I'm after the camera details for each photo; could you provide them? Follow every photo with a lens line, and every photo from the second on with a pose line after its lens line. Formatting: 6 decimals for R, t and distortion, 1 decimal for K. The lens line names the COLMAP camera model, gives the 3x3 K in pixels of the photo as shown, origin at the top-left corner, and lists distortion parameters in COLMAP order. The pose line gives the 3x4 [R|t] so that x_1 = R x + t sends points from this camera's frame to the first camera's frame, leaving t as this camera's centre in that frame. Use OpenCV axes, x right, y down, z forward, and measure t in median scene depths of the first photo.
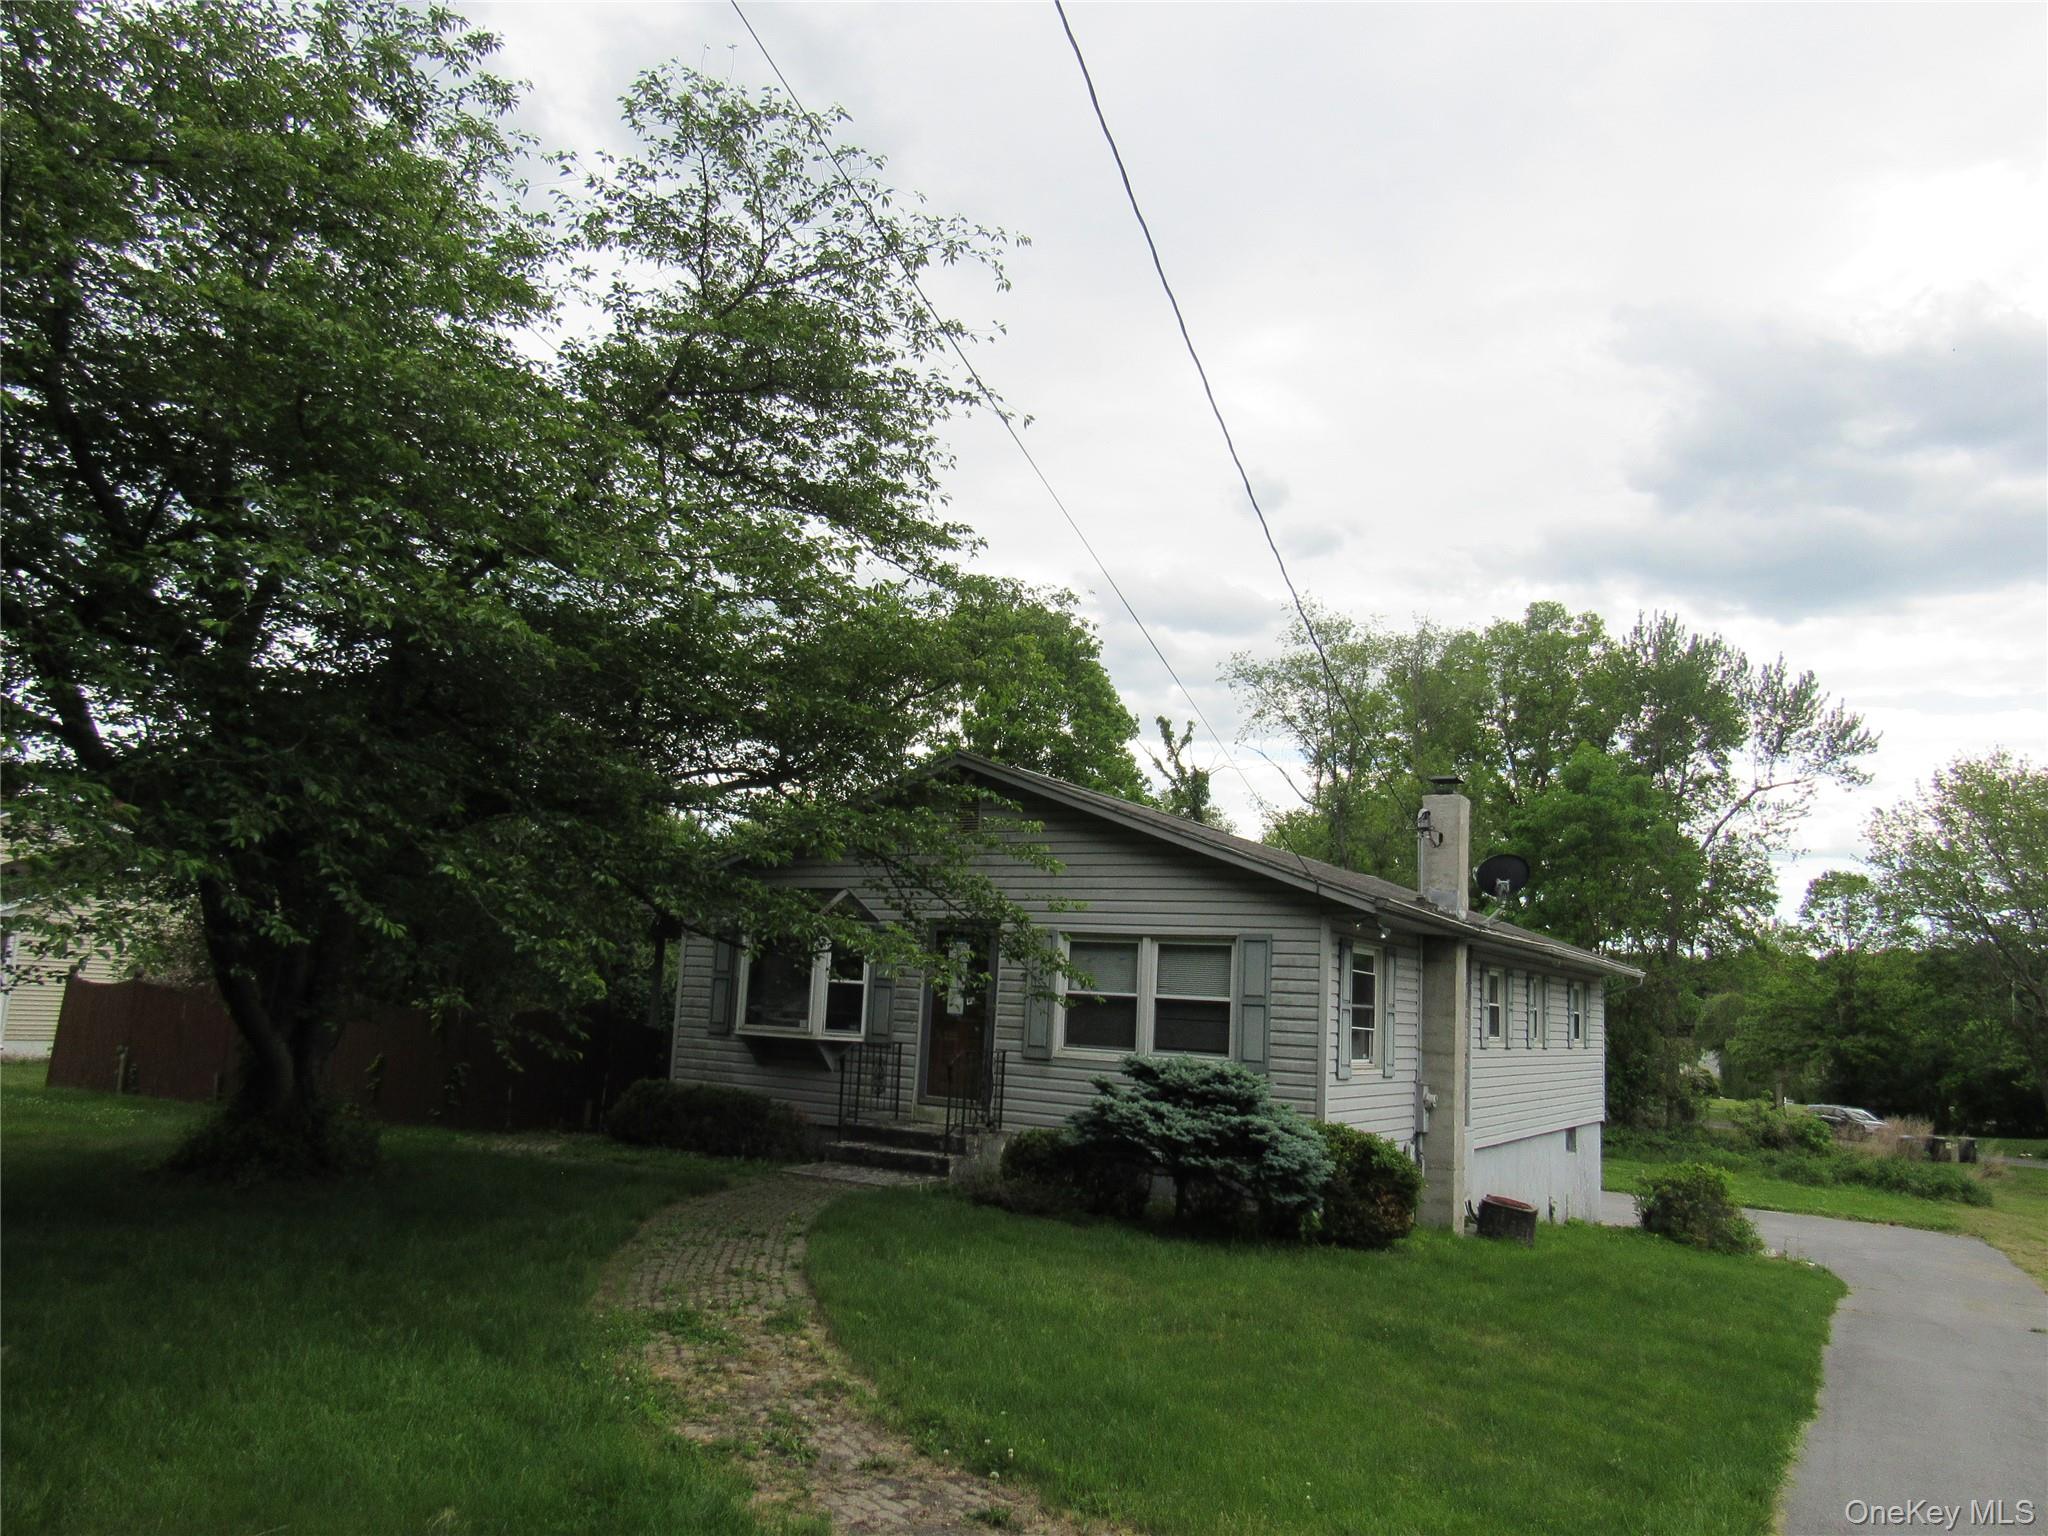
lens RADIAL K [[1462.0, 0, 1059.1], [0, 1462.0, 807.6], [0, 0, 1]] dist [-0.031735, 0.012679]
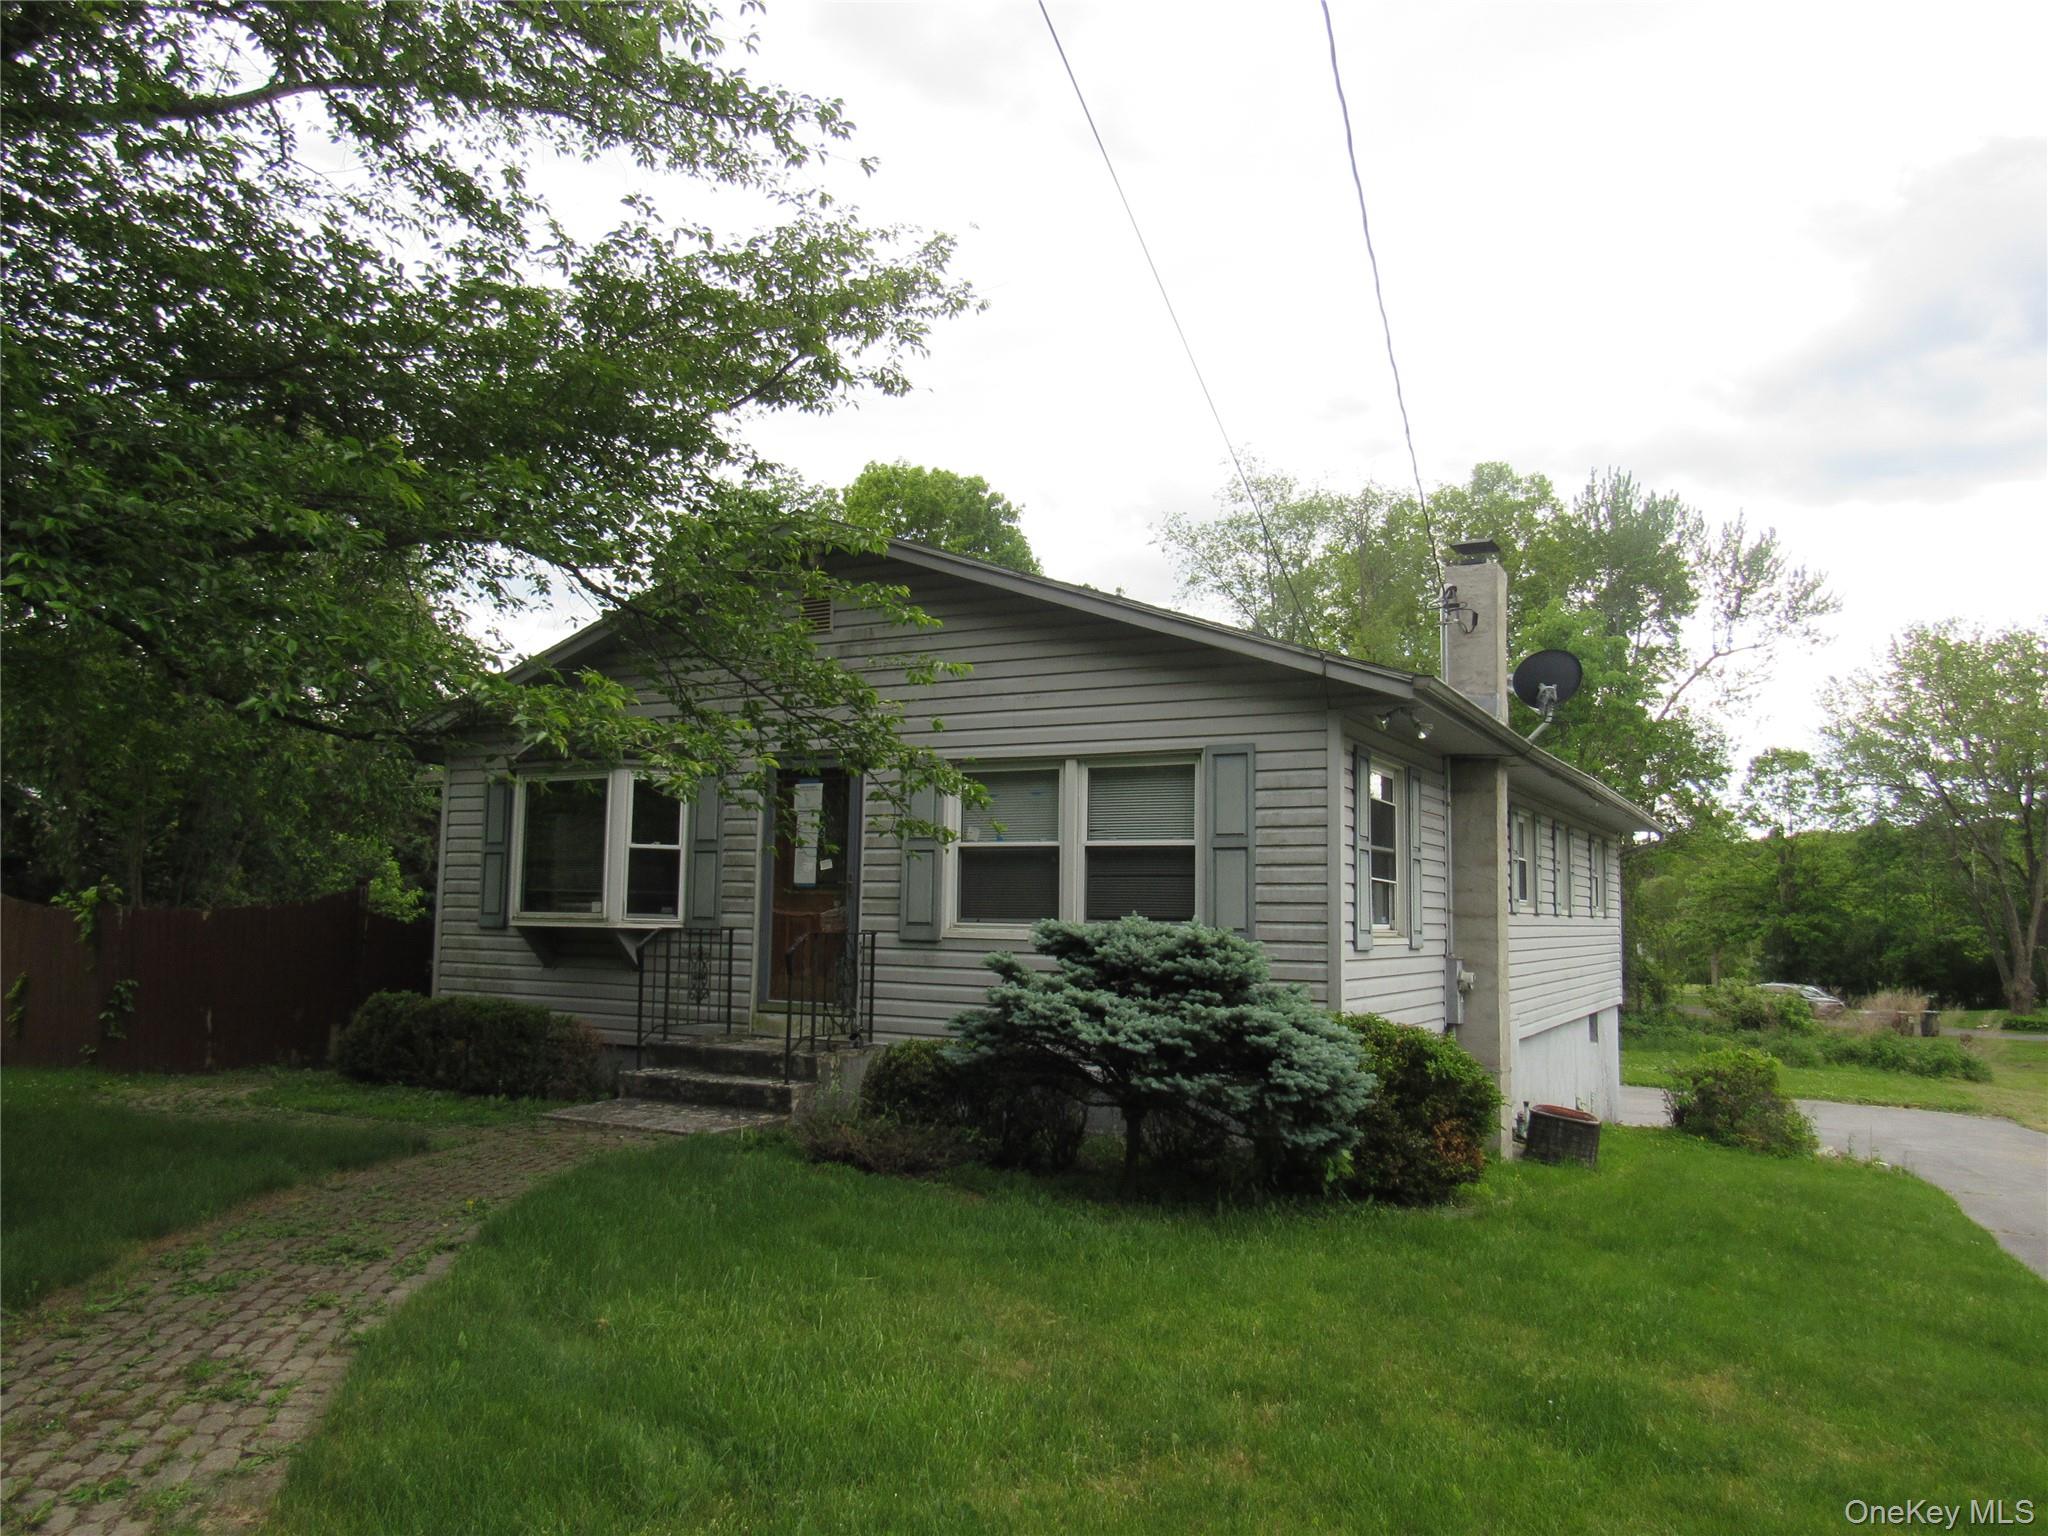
lens RADIAL K [[1462.0, 0, 1060.8], [0, 1462.0, 798.7], [0, 0, 1]] dist [-0.031735, 0.012679]
pose [[0.998340, -0.031554, 0.048184, 0.018270], [0.028837, 0.998010, 0.056069, 0.059291], [-0.049858, -0.054586, 0.997264, 0.268612]]
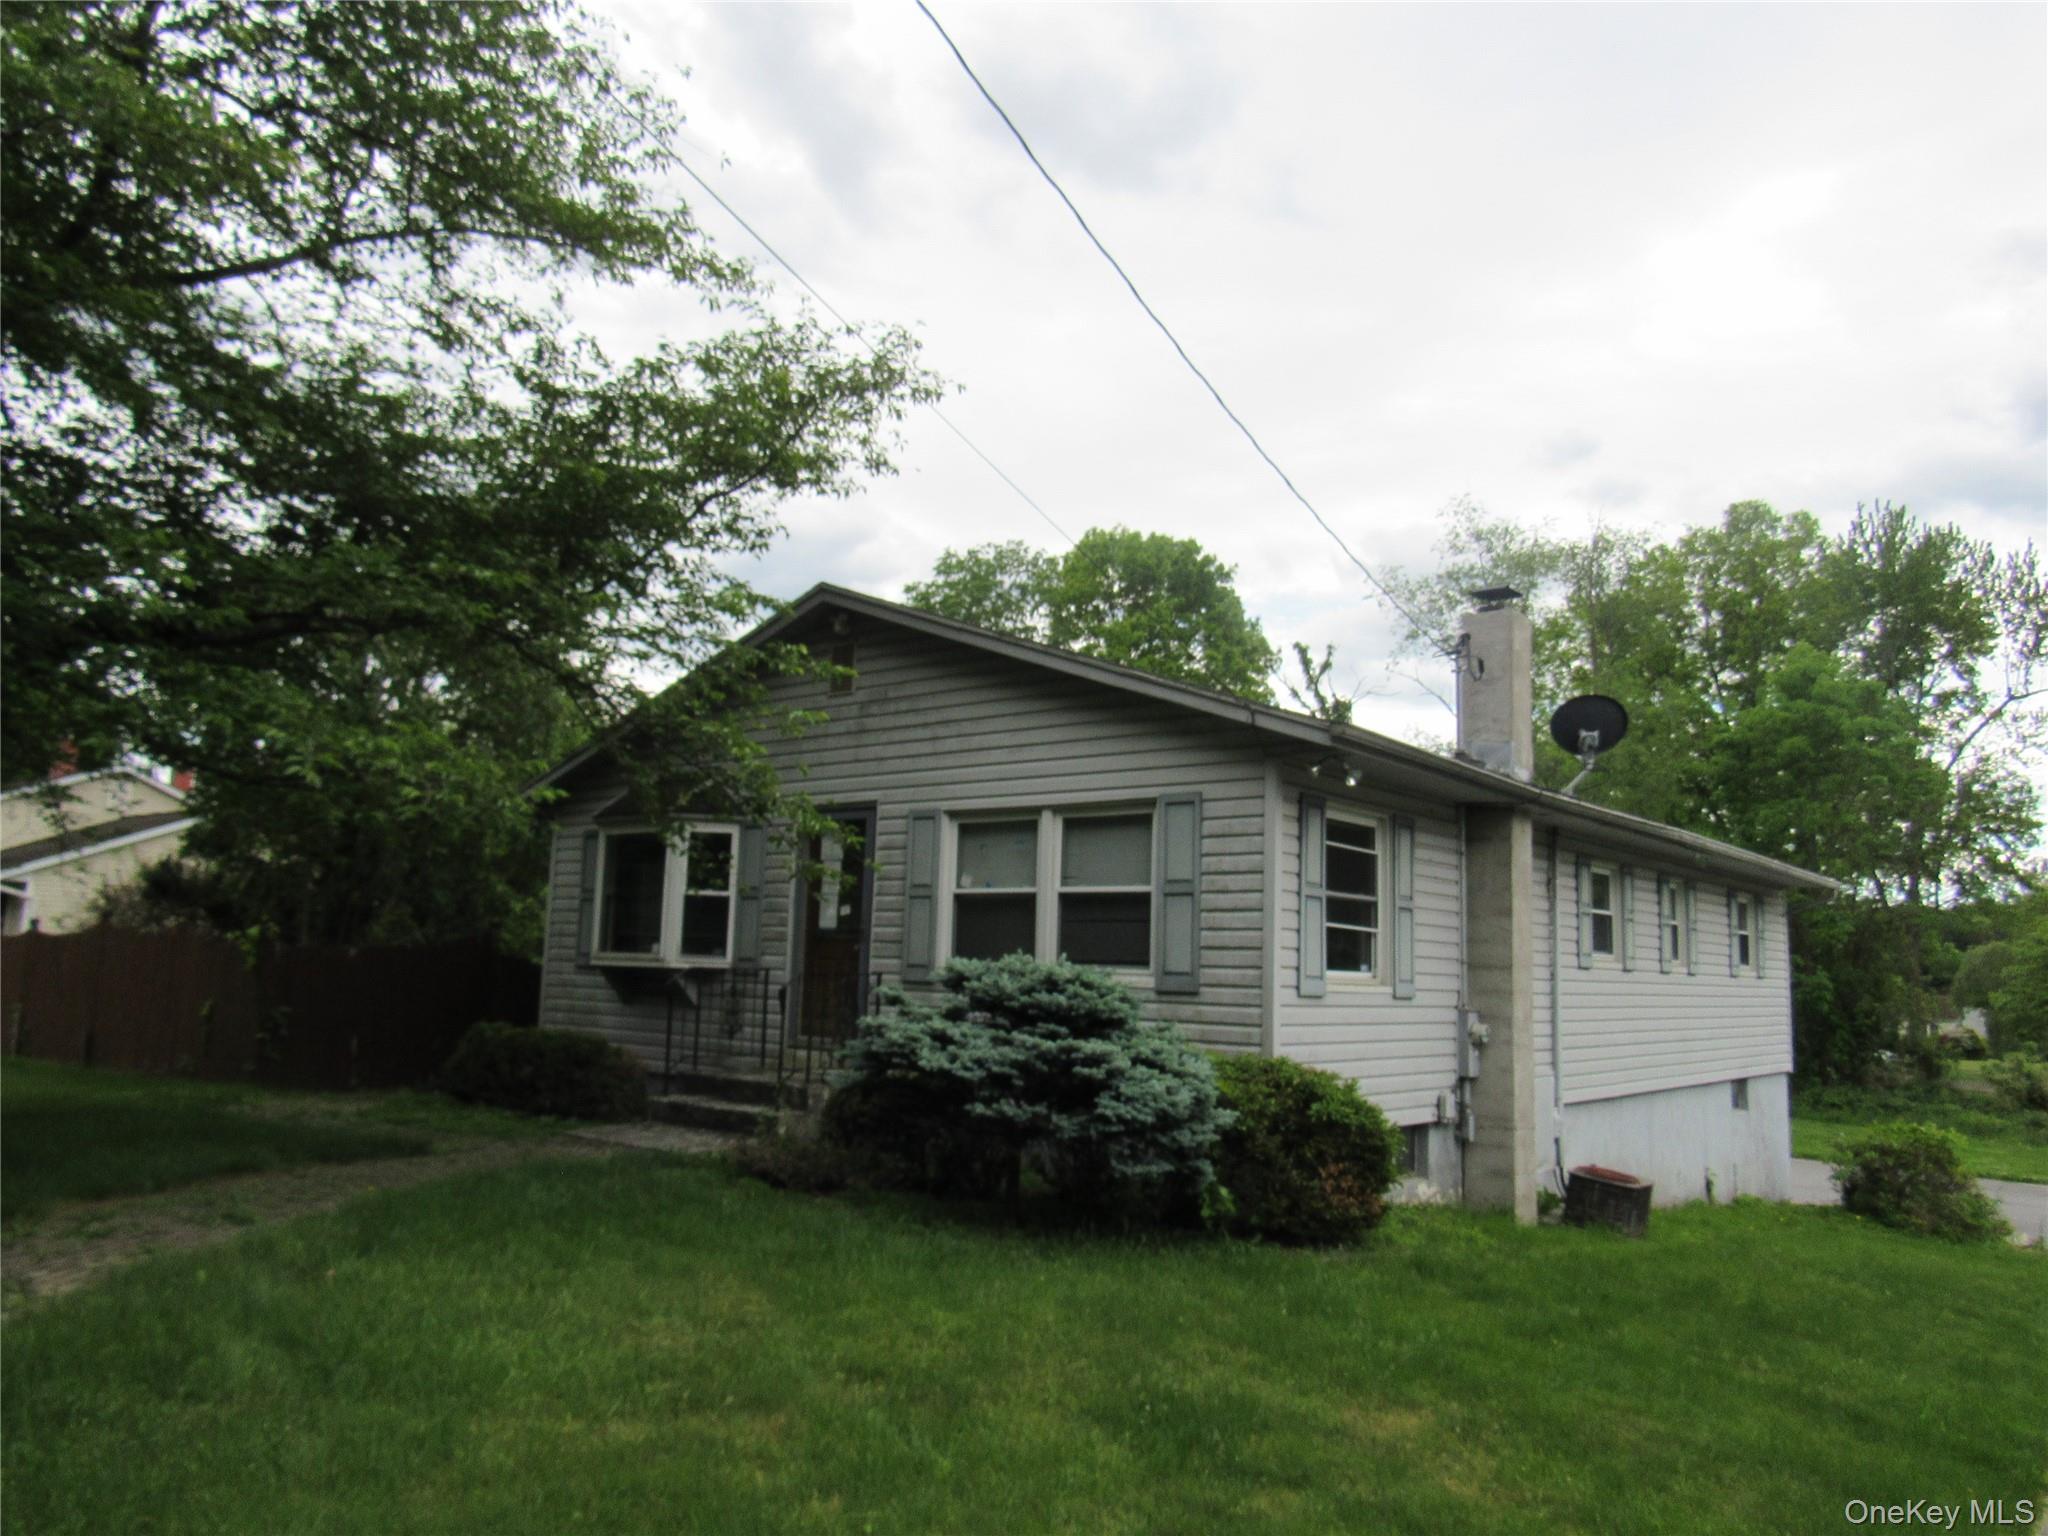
lens RADIAL K [[1462.0, 0, 1056.1], [0, 1462.0, 790.2], [0, 0, 1]] dist [-0.031735, 0.012679]
pose [[0.988986, -0.039208, -0.142724, 0.146316], [0.039899, 0.999202, 0.001981, 0.067643], [0.142533, -0.007654, 0.989761, 0.245605]]
